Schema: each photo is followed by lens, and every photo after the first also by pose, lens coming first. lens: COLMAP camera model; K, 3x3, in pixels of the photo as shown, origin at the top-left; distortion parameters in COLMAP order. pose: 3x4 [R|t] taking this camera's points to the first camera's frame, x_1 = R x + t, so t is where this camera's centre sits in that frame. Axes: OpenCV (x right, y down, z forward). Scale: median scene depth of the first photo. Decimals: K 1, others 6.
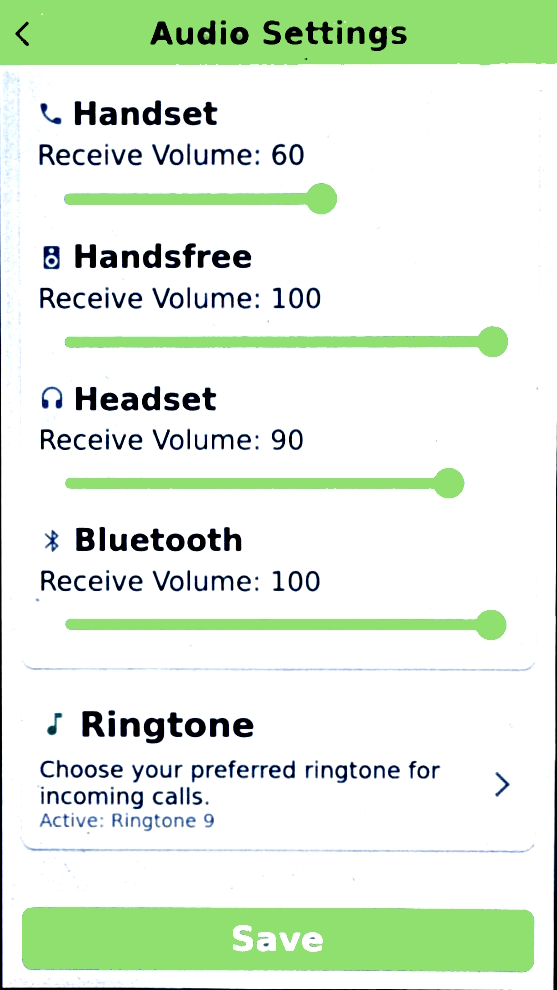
lens RADIAL K [[728.4, 0, 277.0], [0, 728.4, 501.2], [0, 0, 1]] dist [0.005913, -0.001317]
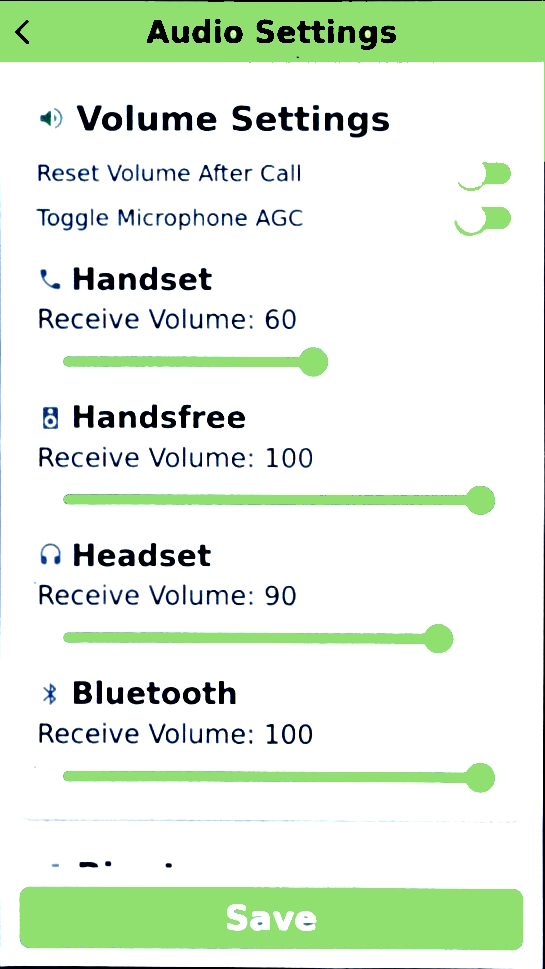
lens RADIAL K [[712.9, 0, 272.6], [0, 712.9, 479.6], [0, 0, 1]] dist [0.005913, -0.001317]
pose [[0.999995, -0.001197, 0.002876, 0.000432], [0.001229, 0.999938, -0.011041, -0.236282], [-0.002862, 0.011045, 0.999935, -0.003525]]
